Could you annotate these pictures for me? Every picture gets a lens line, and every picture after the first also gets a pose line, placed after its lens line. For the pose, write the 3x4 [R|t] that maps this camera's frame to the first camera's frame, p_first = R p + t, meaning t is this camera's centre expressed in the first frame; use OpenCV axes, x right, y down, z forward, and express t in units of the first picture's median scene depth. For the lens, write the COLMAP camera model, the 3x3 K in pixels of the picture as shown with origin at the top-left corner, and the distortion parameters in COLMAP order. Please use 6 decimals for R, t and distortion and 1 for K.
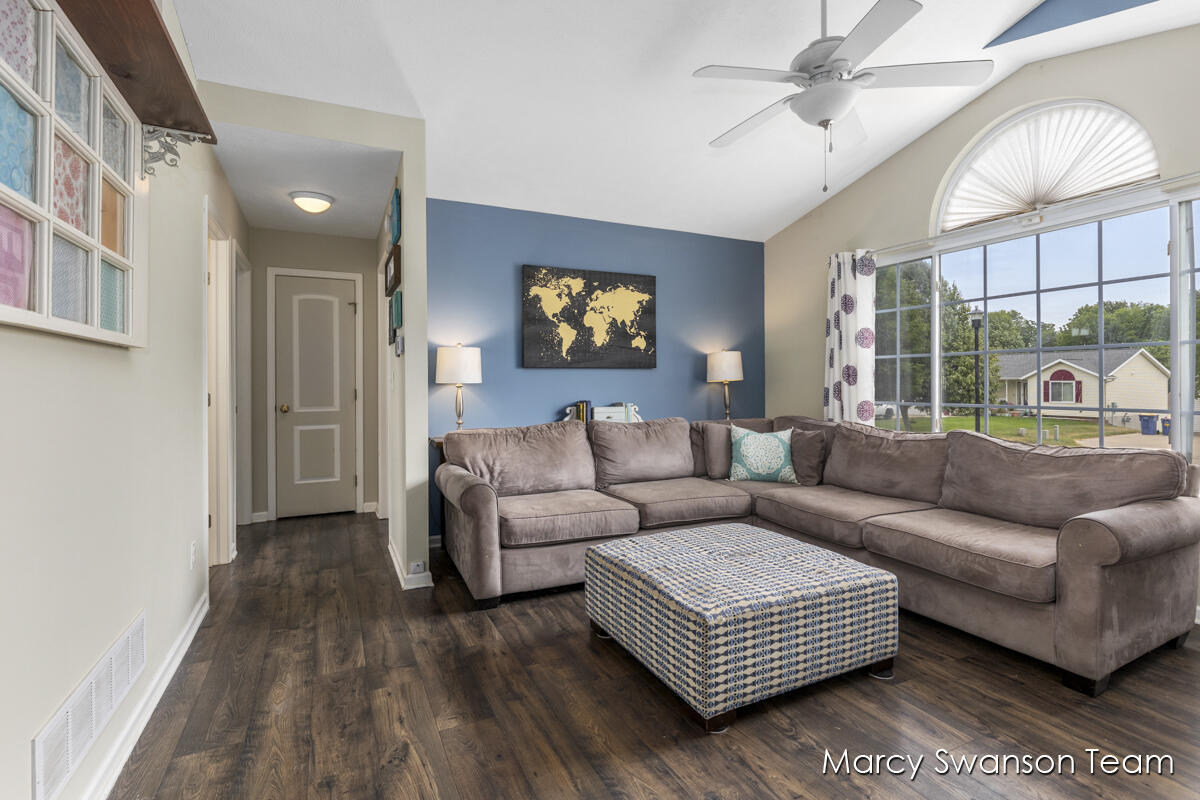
lens RADIAL K [[565.5, 0, 603.3], [0, 565.5, 382.0], [0, 0, 1]] dist [-0.004600, 0.001142]
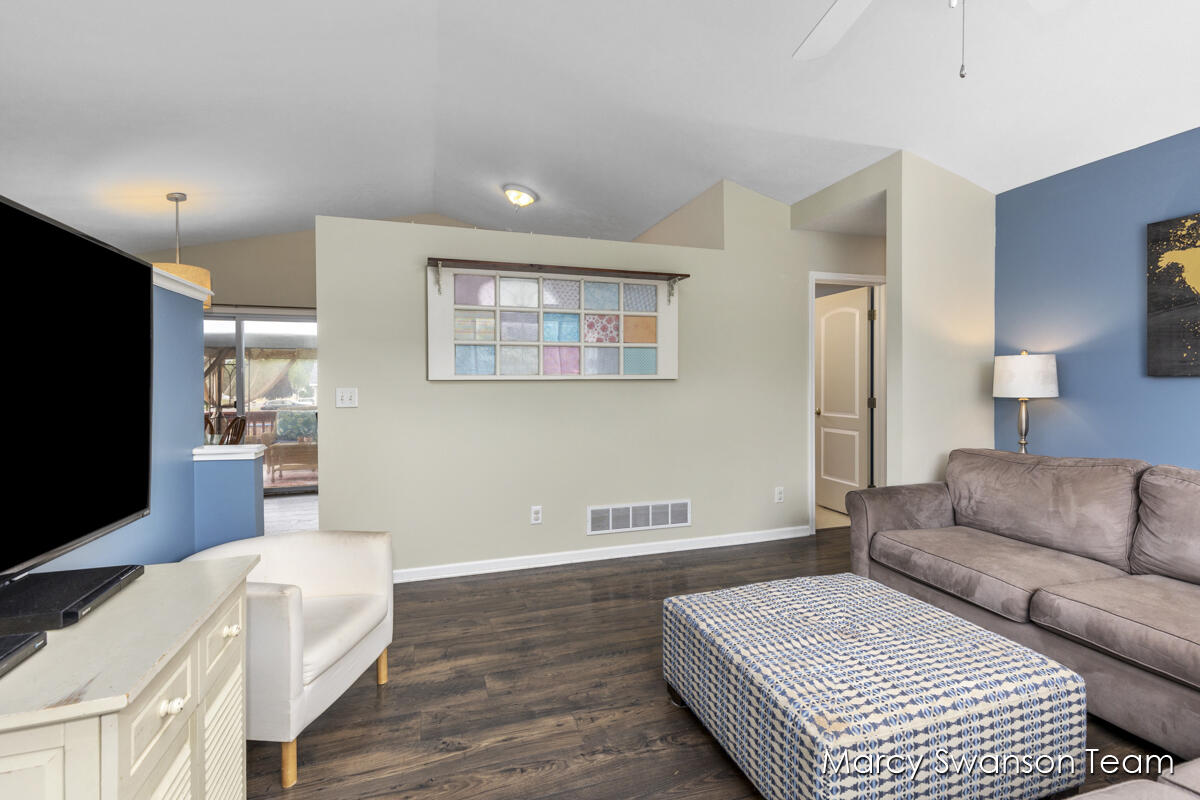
lens RADIAL K [[542.1, 0, 612.1], [0, 542.1, 390.5], [0, 0, 1]] dist [0.004758, 0.000110]
pose [[-0.124590, 0.021289, -0.991980, 0.659492], [0.007153, 0.999763, 0.020558, -0.030127], [0.992183, -0.004534, -0.124712, 0.497893]]
